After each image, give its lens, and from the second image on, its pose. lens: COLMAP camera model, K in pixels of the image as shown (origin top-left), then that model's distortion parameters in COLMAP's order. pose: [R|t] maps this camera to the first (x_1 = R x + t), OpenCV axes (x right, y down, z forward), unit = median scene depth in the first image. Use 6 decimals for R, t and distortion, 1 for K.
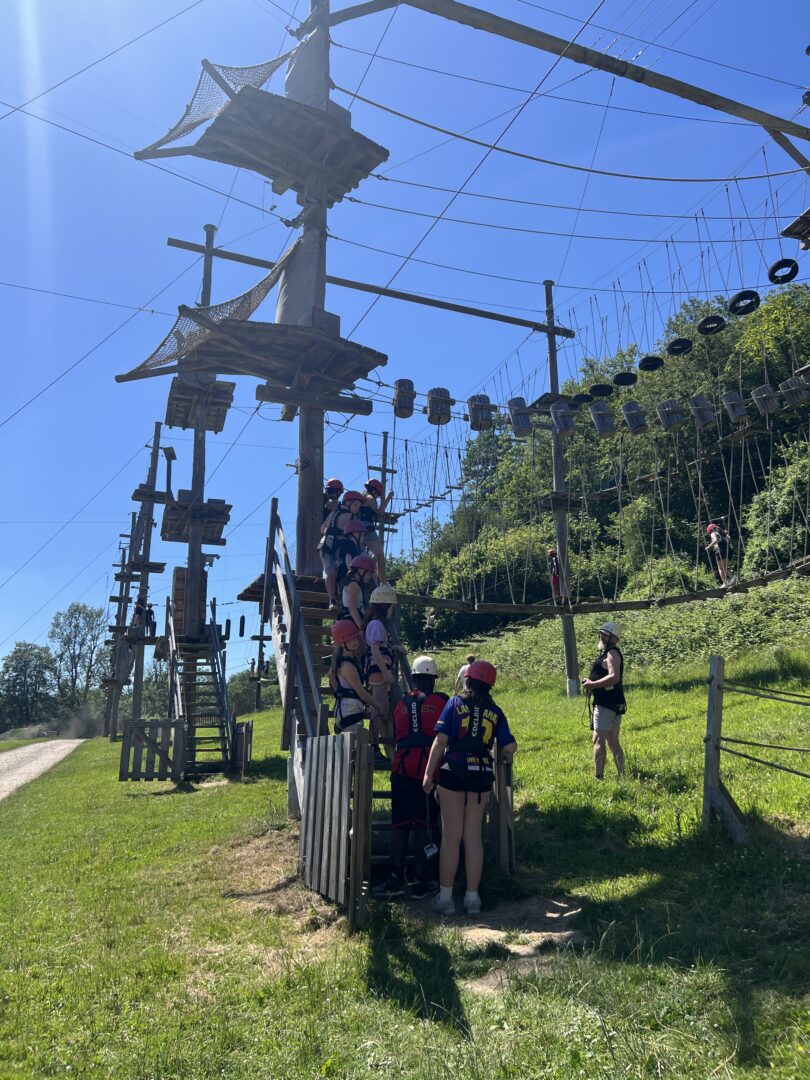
lens RADIAL K [[824.4, 0, 410.4], [0, 824.4, 534.0], [0, 0, 1]] dist [0.050026, -0.055953]
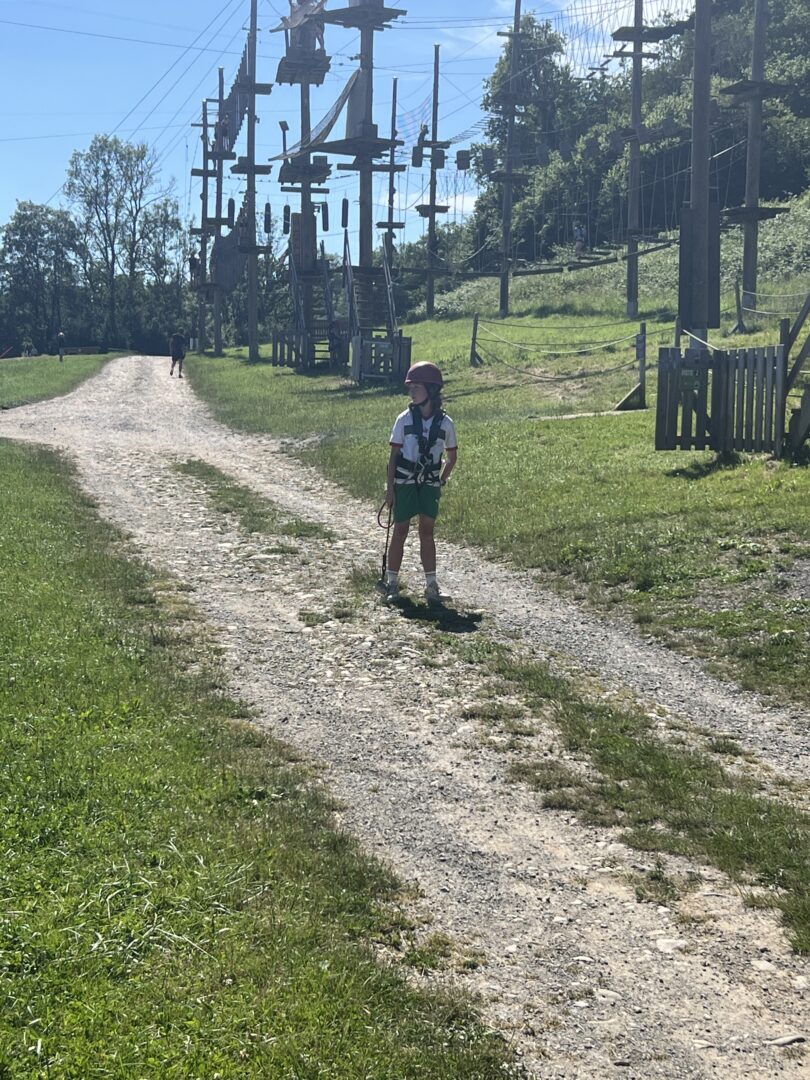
lens RADIAL K [[1726.5, 0, 405.0], [0, 1726.5, 540.0], [0, 0, 1]] dist [0.044612, 0.101397]
pose [[0.981896, 0.036677, -0.185836, 0.051889], [0.026790, 0.944326, 0.327920, -0.045789], [0.187517, -0.326962, 0.926247, -0.207250]]
